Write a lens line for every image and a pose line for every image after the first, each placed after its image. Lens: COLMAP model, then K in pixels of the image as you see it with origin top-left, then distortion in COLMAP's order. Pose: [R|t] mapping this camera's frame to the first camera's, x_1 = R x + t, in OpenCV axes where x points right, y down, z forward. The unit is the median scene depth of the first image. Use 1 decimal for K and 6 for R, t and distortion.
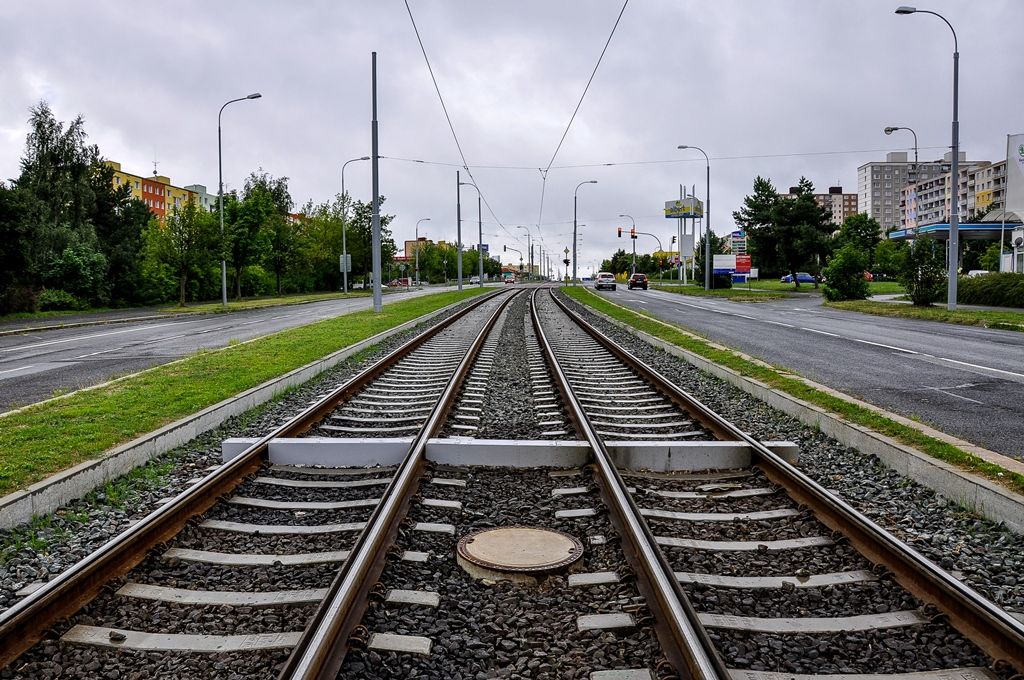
lens RADIAL K [[813.7, 0, 511.0], [0, 813.7, 339.4], [0, 0, 1]] dist [-0.007293, -0.002205]
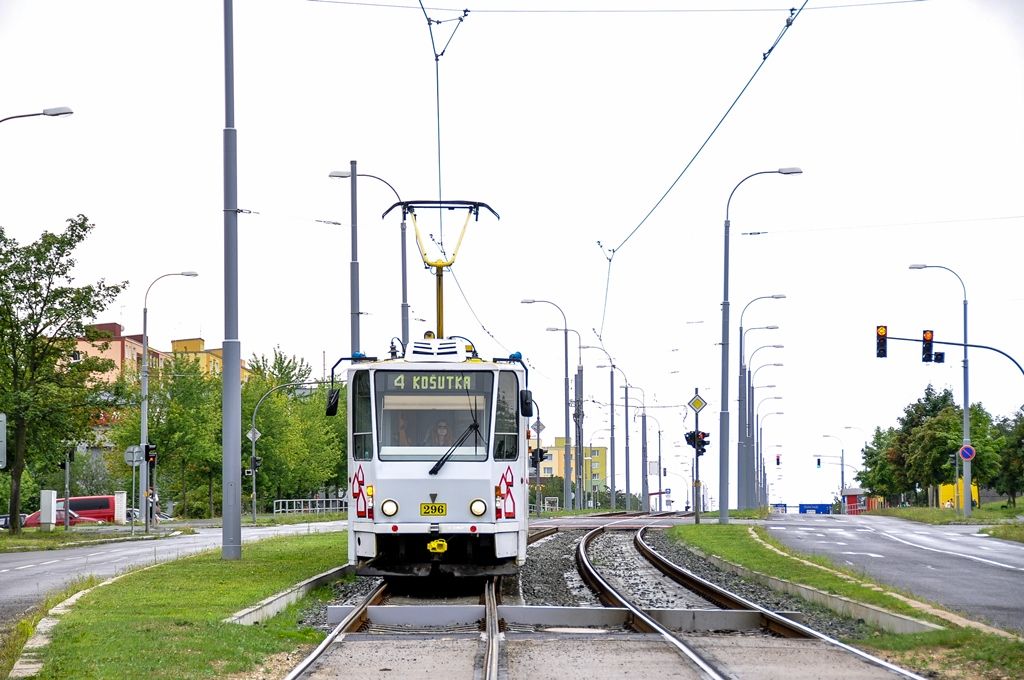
lens RADIAL K [[3976.5, 0, 511.9], [0, 3976.5, 339.8], [0, 0, 1]] dist [0.813986, 0.000000]
pose [[0.999931, 0.007052, 0.009430, -0.008882], [-0.005902, 0.993130, -0.116866, 0.027132], [-0.010190, 0.116802, 0.993103, -0.315703]]
